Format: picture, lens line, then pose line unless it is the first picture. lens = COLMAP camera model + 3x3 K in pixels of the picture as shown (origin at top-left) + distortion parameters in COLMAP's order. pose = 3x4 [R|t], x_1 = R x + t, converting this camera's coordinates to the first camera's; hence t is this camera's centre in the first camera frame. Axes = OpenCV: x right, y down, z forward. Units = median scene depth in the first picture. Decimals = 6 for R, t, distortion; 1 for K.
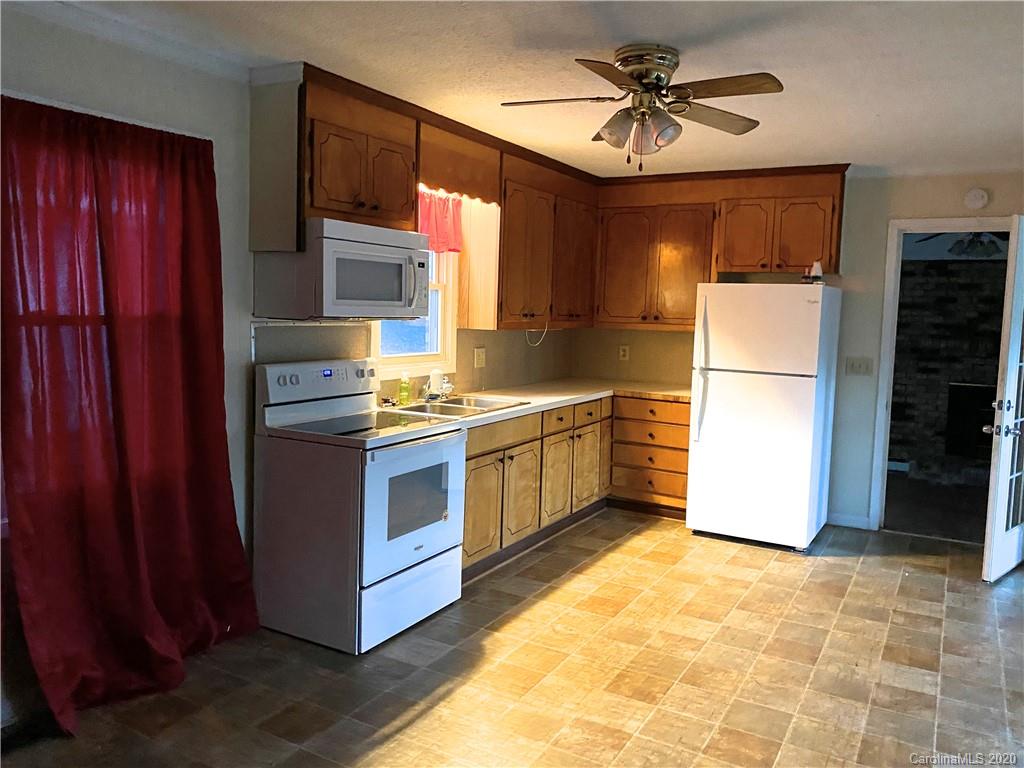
lens RADIAL K [[789.4, 0, 514.9], [0, 789.4, 379.2], [0, 0, 1]] dist [0.033221, -0.002881]
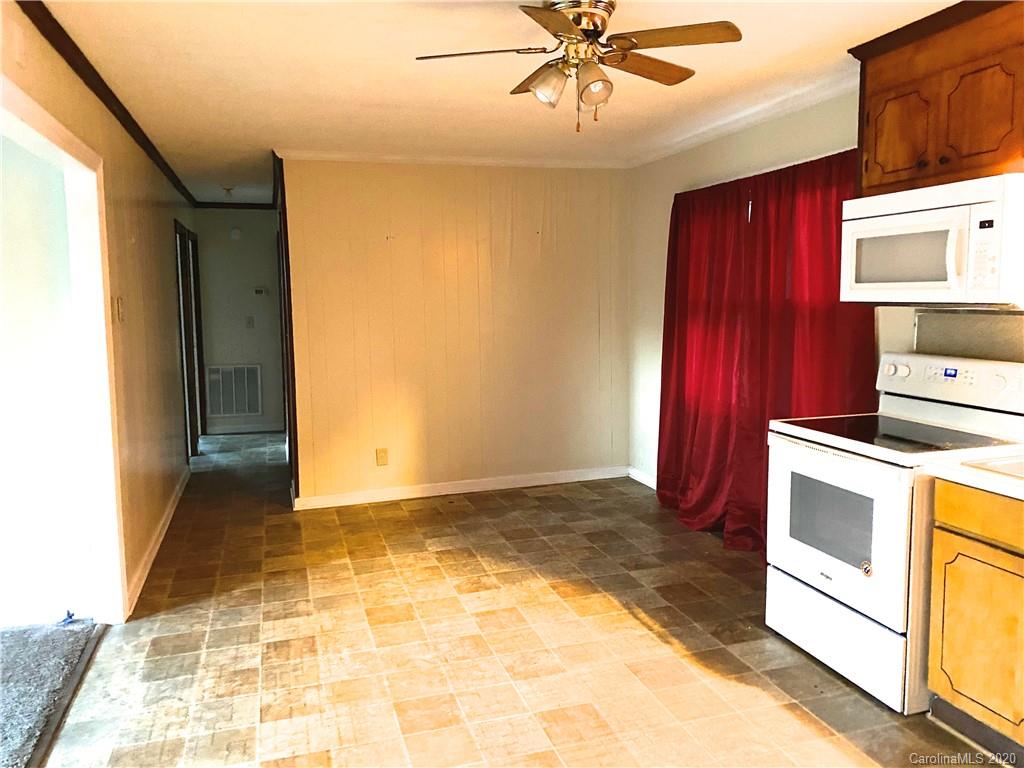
lens RADIAL K [[789.4, 0, 496.9], [0, 789.4, 368.6], [0, 0, 1]] dist [0.033221, -0.002881]
pose [[-0.700323, 0.052522, -0.711892, 0.620387], [-0.069457, 0.987544, 0.141186, -0.086744], [0.710439, 0.148321, -0.687951, 1.127575]]
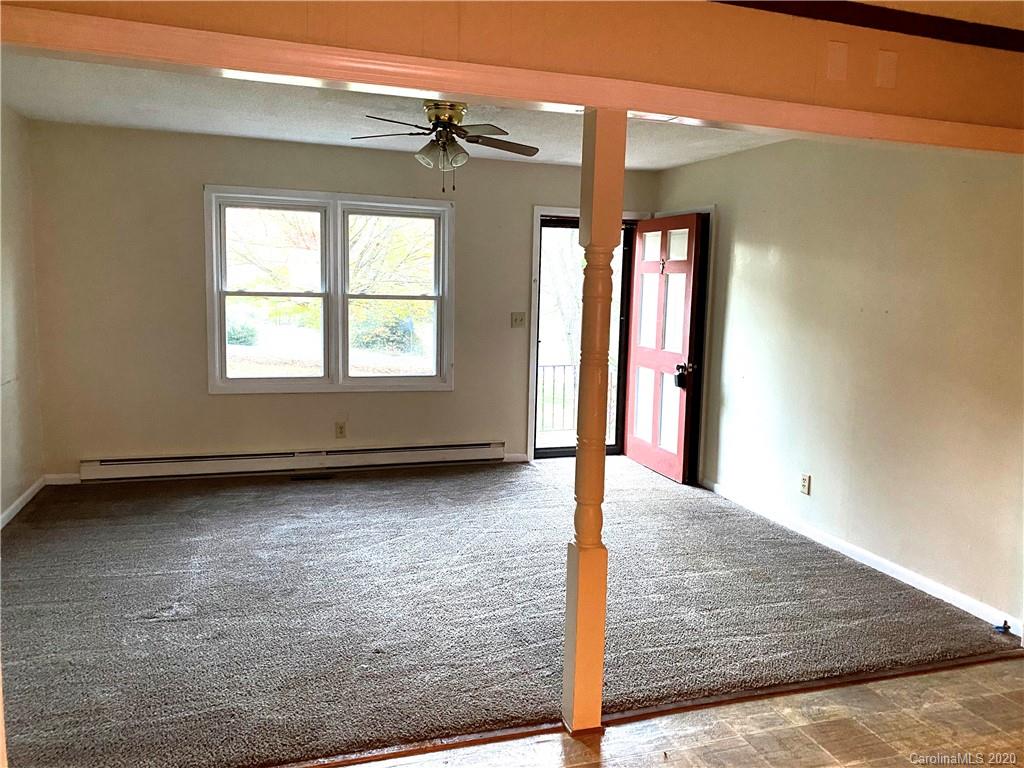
lens RADIAL K [[789.4, 0, 504.3], [0, 789.4, 375.0], [0, 0, 1]] dist [0.033221, -0.002881]
pose [[-0.749572, -0.121366, 0.650701, 0.209599], [0.017176, 0.979150, 0.202413, -0.100634], [-0.661700, 0.162900, -0.731859, 1.154427]]
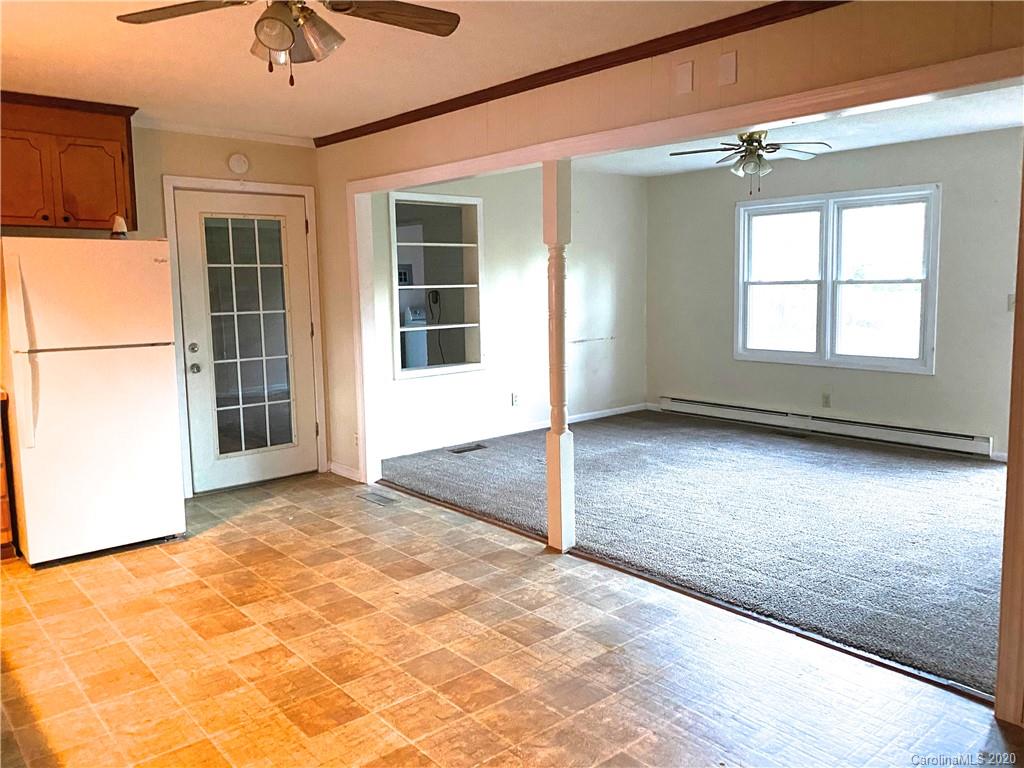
lens RADIAL K [[789.4, 0, 490.2], [0, 789.4, 376.1], [0, 0, 1]] dist [0.033221, -0.002881]
pose [[0.352549, -0.142385, 0.924898, -0.388652], [0.114176, 0.987517, 0.108504, -0.027247], [-0.928802, 0.067348, 0.364405, 0.385160]]
